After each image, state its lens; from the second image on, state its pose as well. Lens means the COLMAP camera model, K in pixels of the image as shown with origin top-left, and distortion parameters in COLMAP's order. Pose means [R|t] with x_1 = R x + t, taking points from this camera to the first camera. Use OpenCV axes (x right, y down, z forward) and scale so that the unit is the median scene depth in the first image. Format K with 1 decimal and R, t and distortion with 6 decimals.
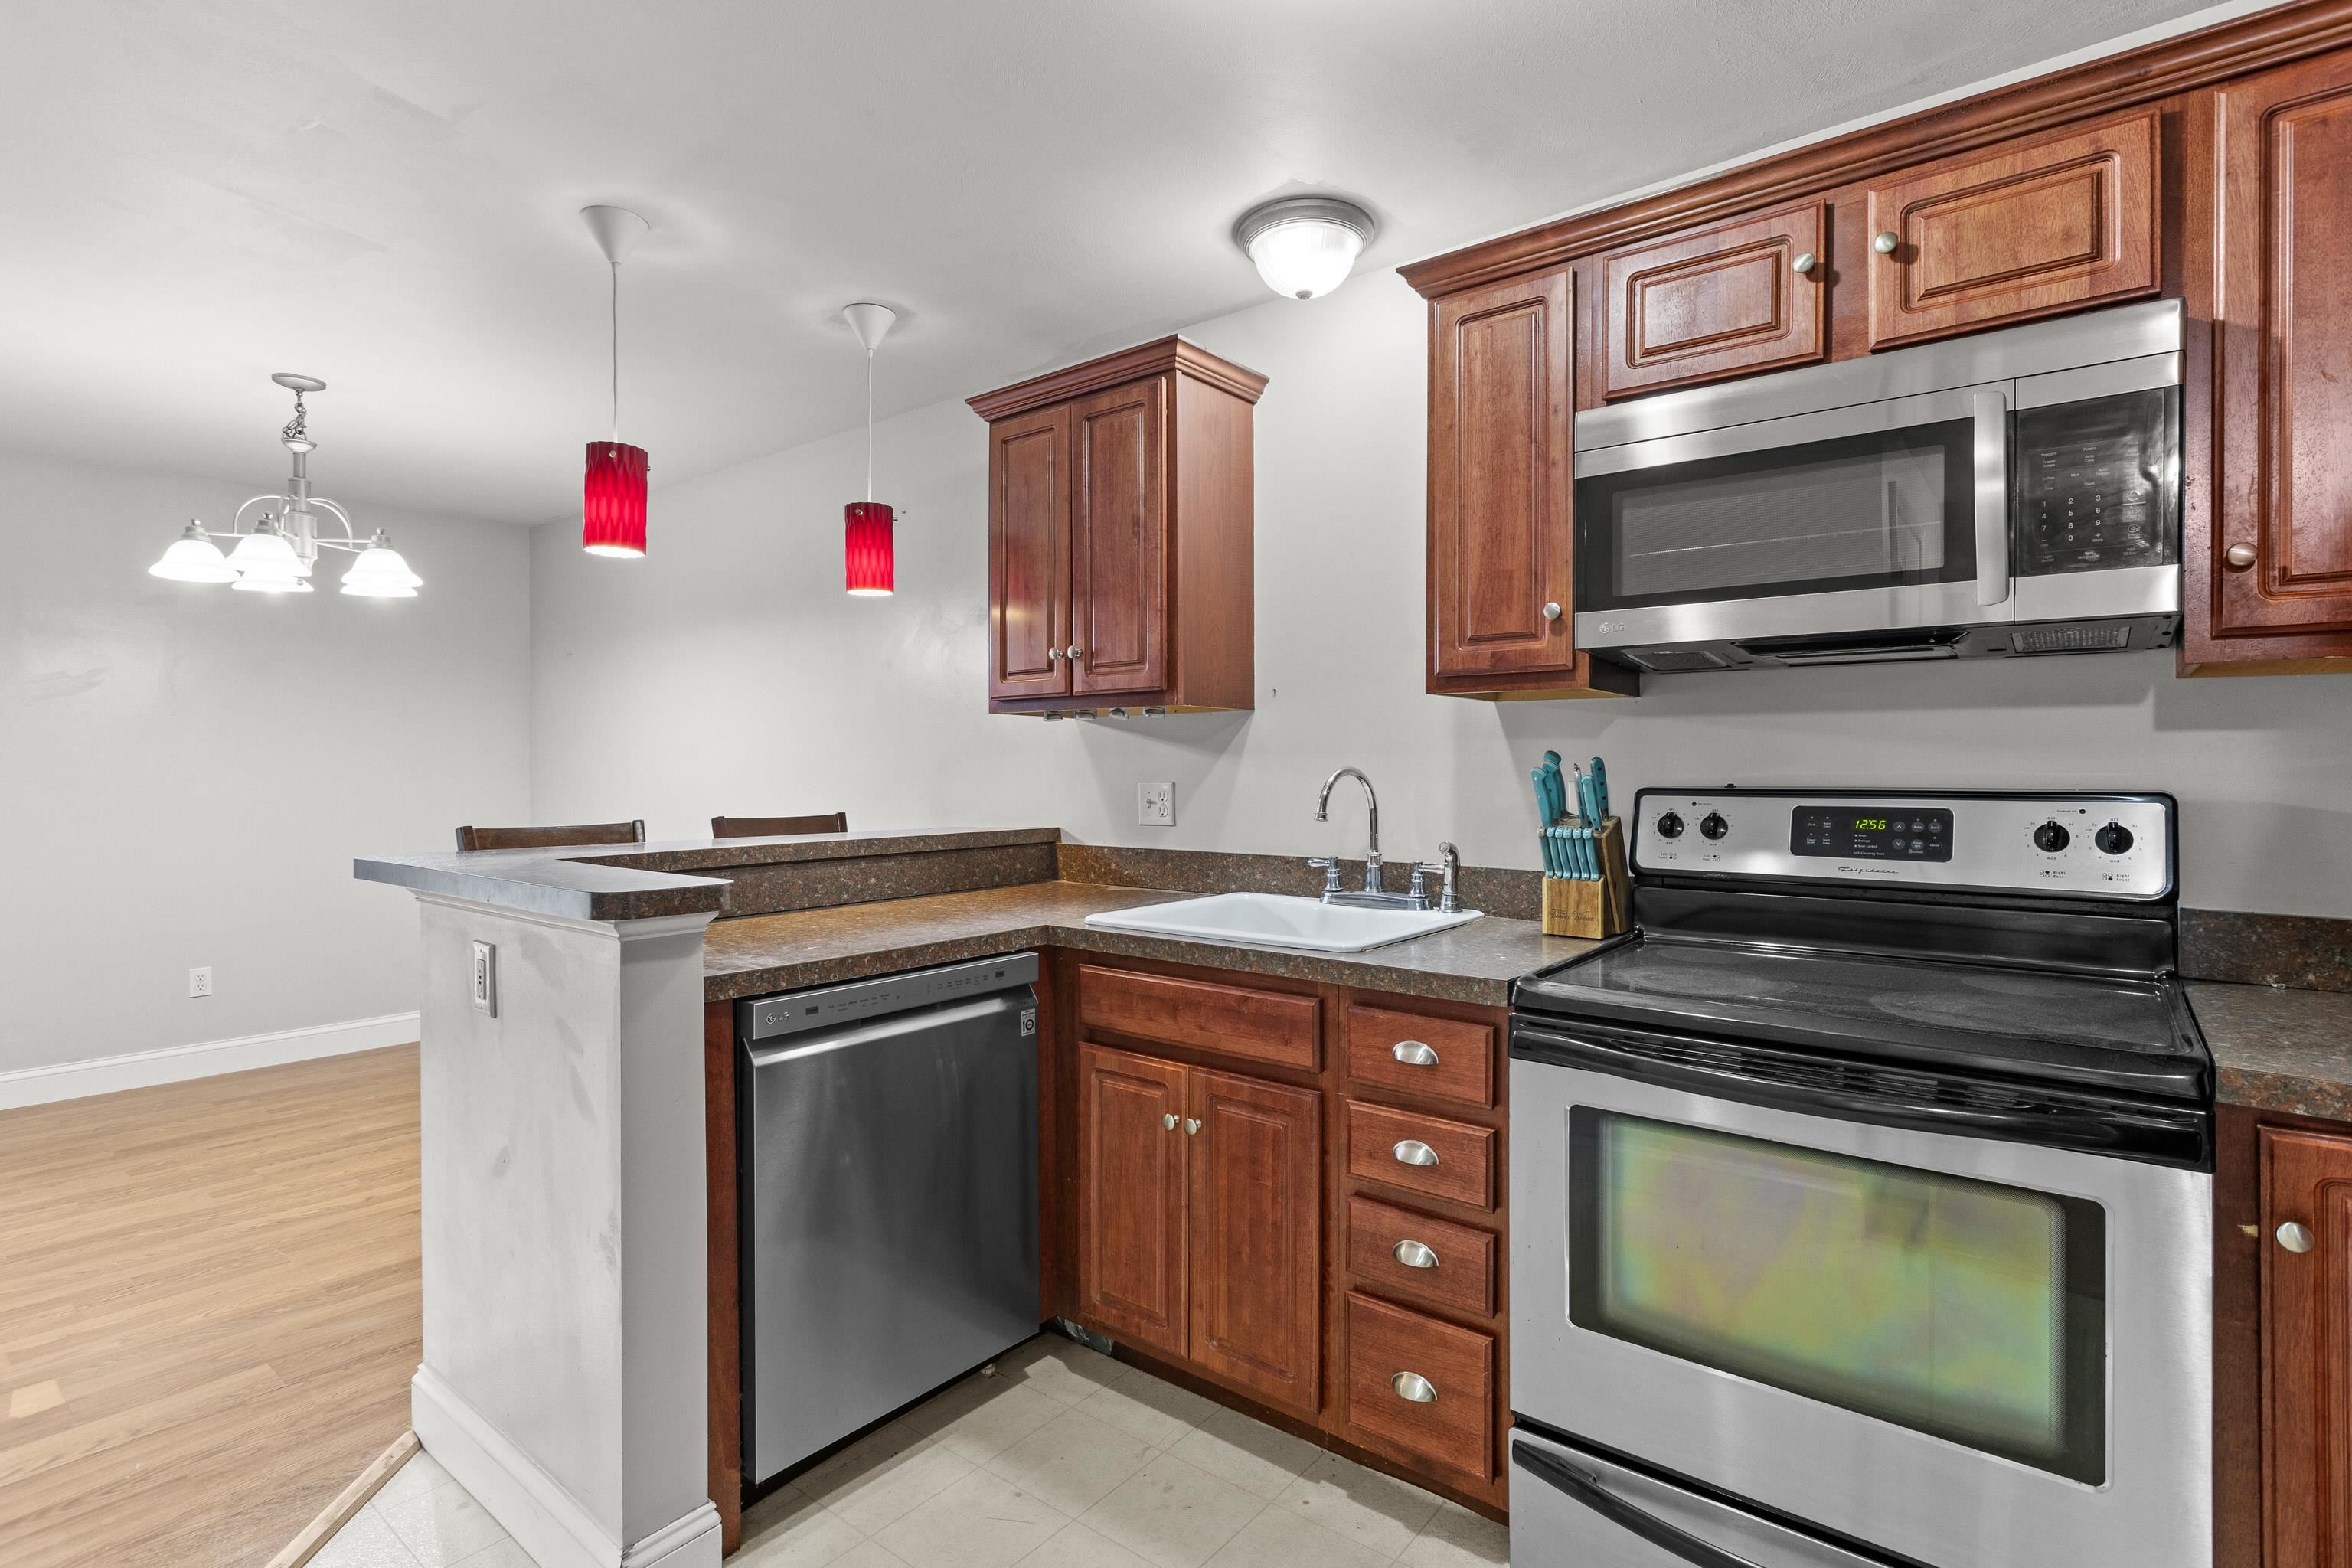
lens RADIAL K [[1110.8, 0, 1184.9], [0, 1110.8, 779.0], [0, 0, 1]] dist [-0.000497, 0.000953]
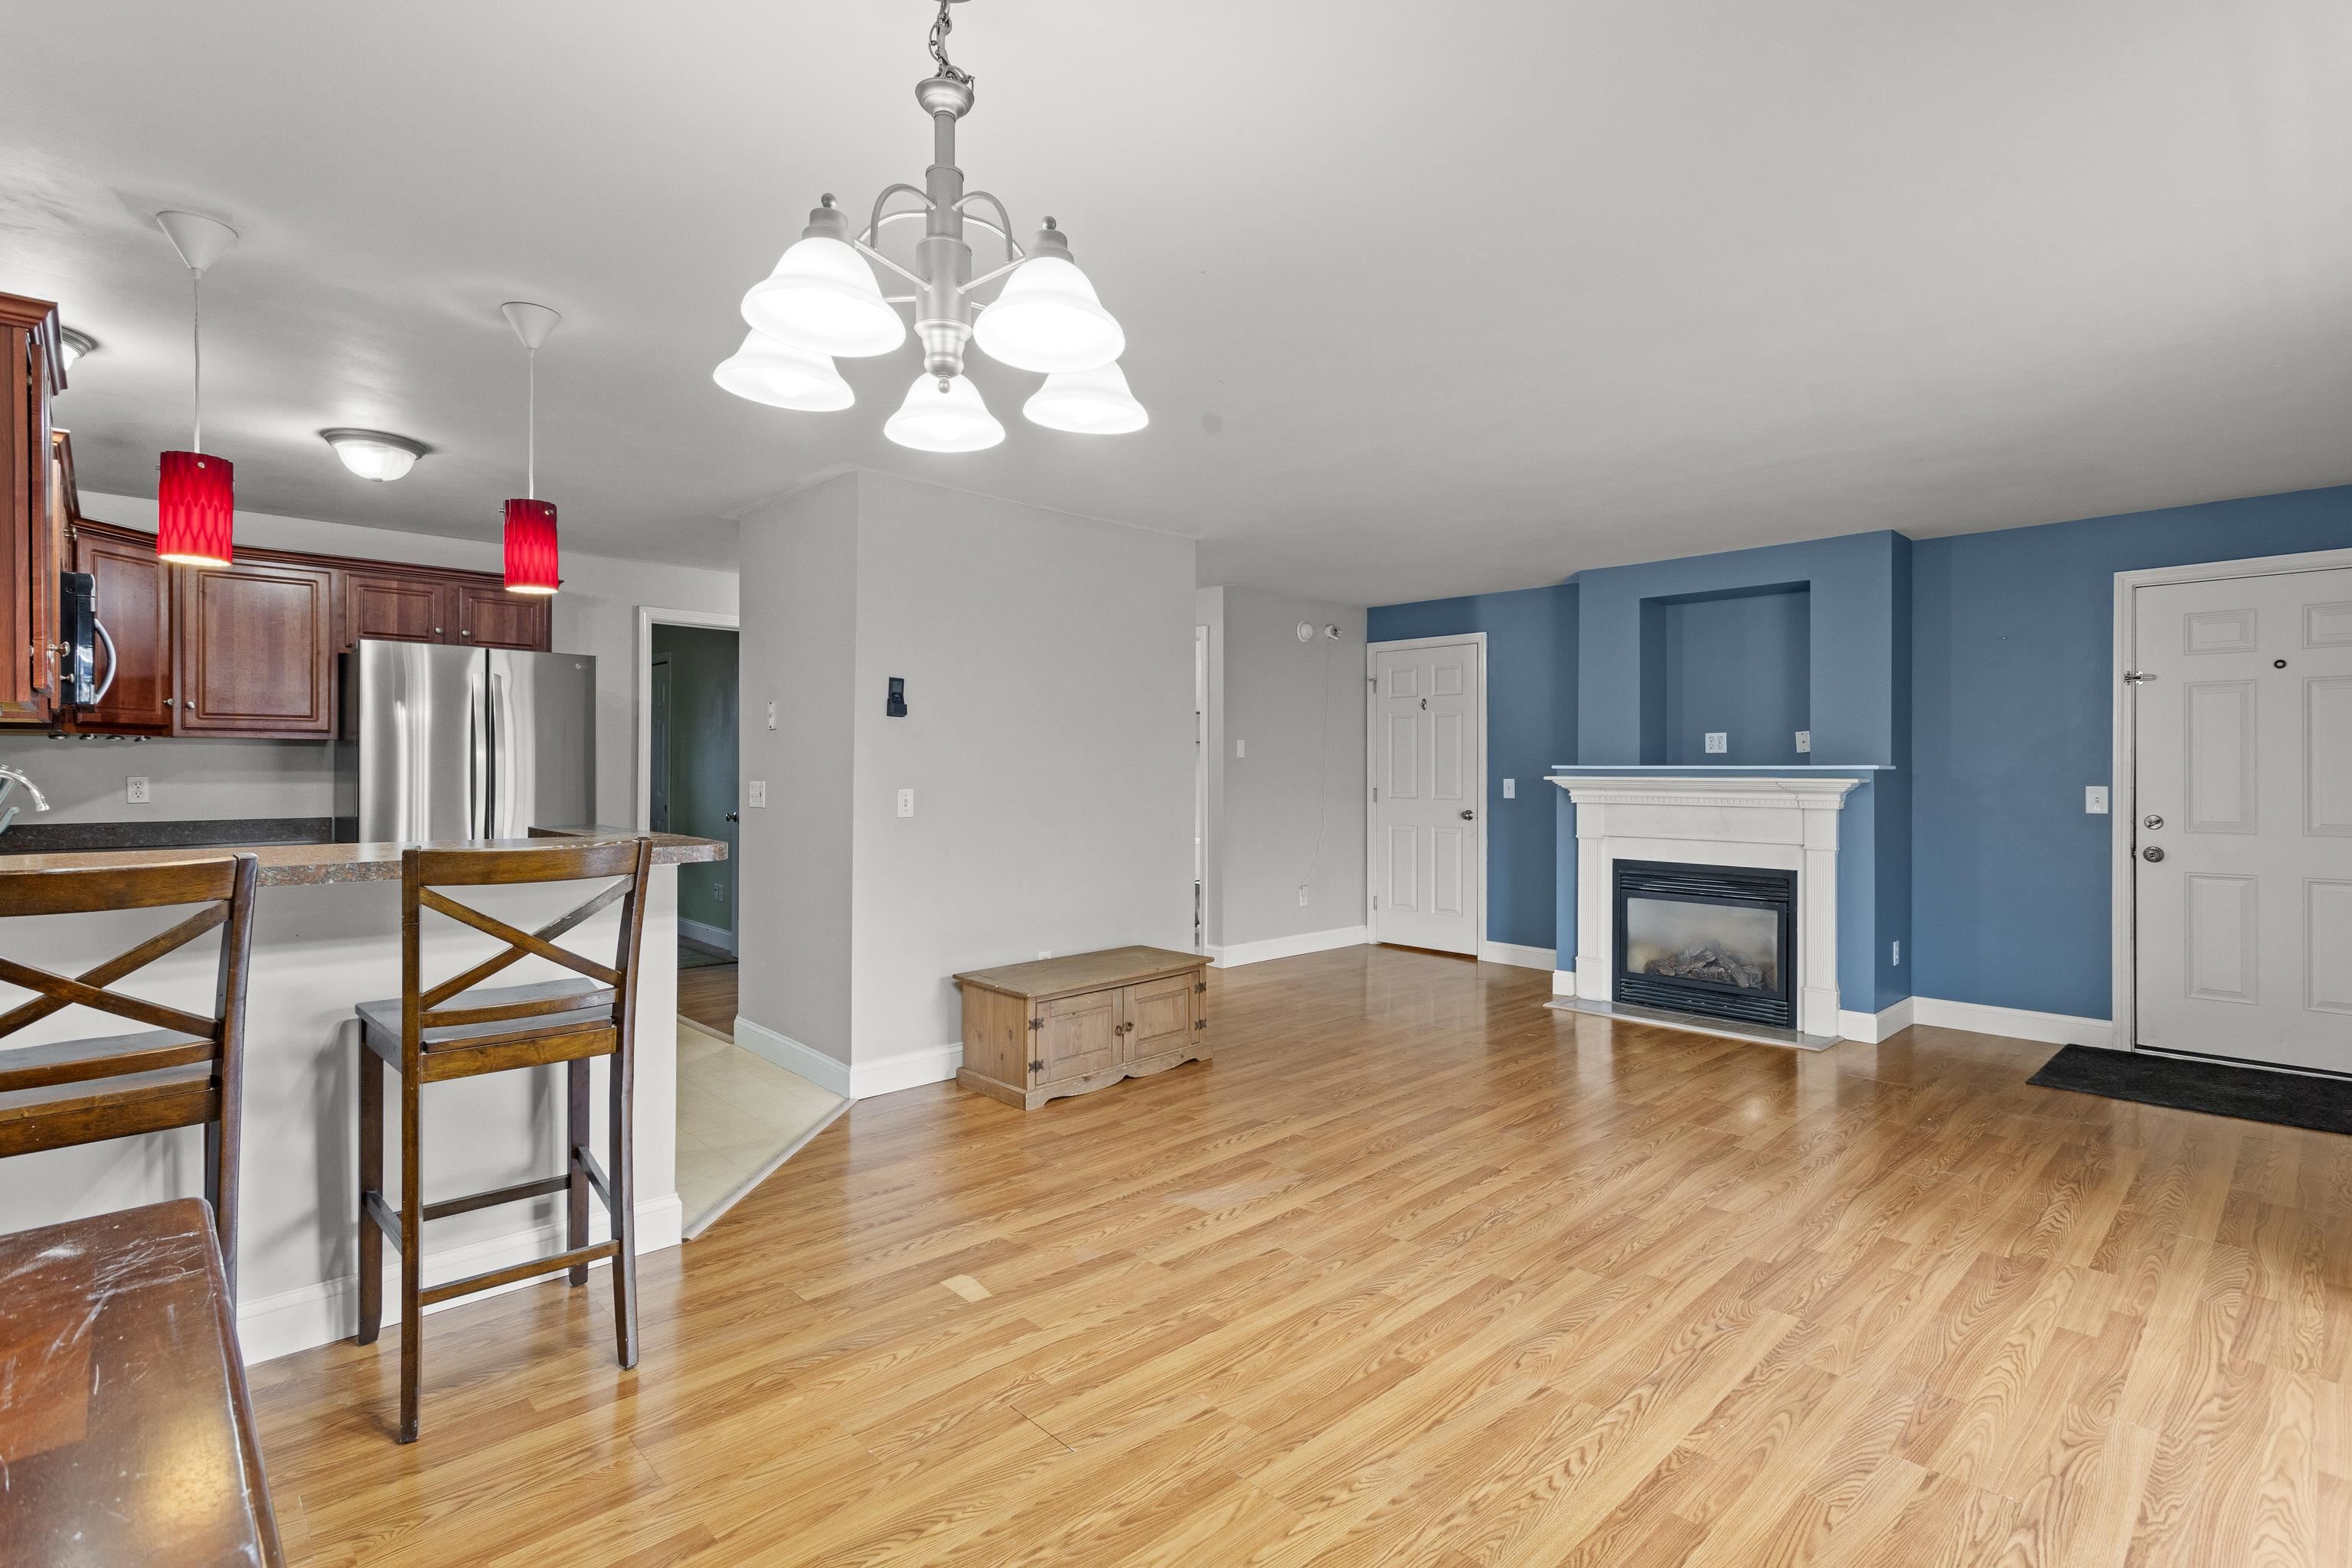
lens RADIAL K [[1097.4, 0, 1187.8], [0, 1097.4, 763.9], [0, 0, 1]] dist [-0.002149, 0.000671]
pose [[-0.989894, -0.000719, 0.141810, -1.523547], [0.000370, 0.999971, 0.007652, -0.028833], [-0.141812, 0.007627, -0.989864, 2.279031]]
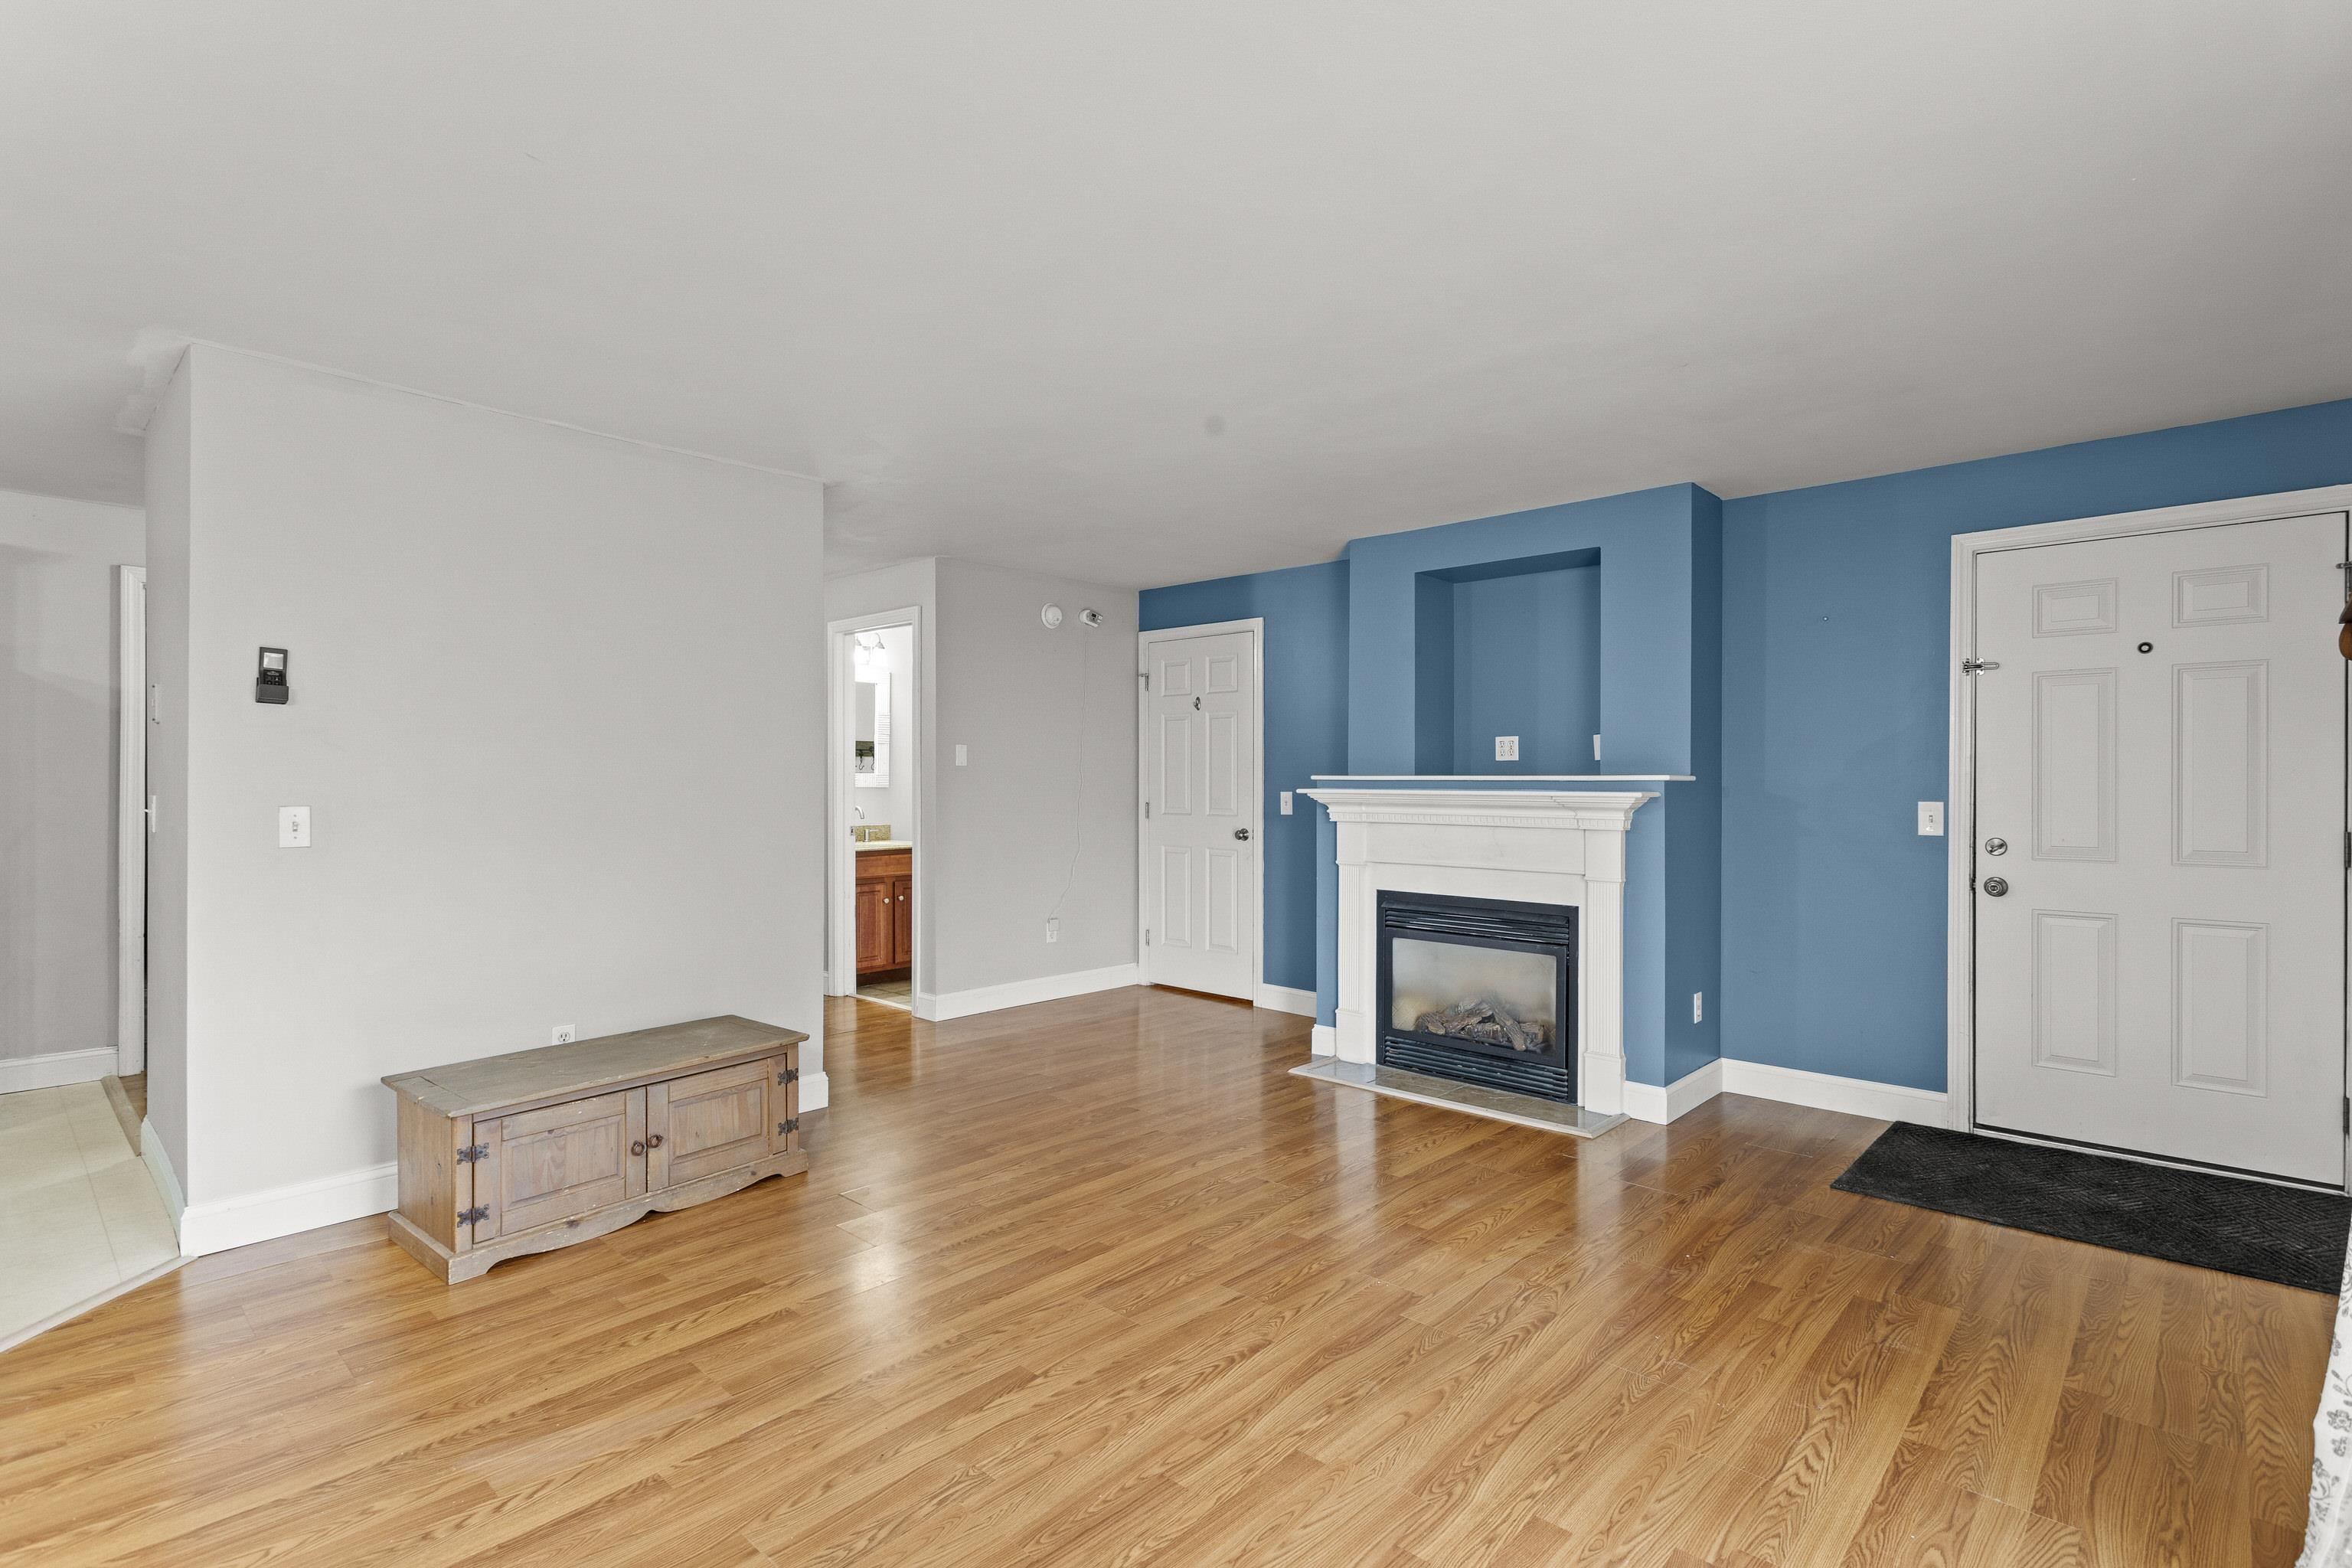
lens RADIAL K [[1110.8, 0, 1184.9], [0, 1110.8, 779.0], [0, 0, 1]] dist [-0.000497, 0.000953]
pose [[-0.996845, -0.002100, 0.079344, -1.994789], [-0.001244, 0.999941, 0.010832, -0.020316], [-0.079362, 0.010700, -0.996788, 1.680889]]
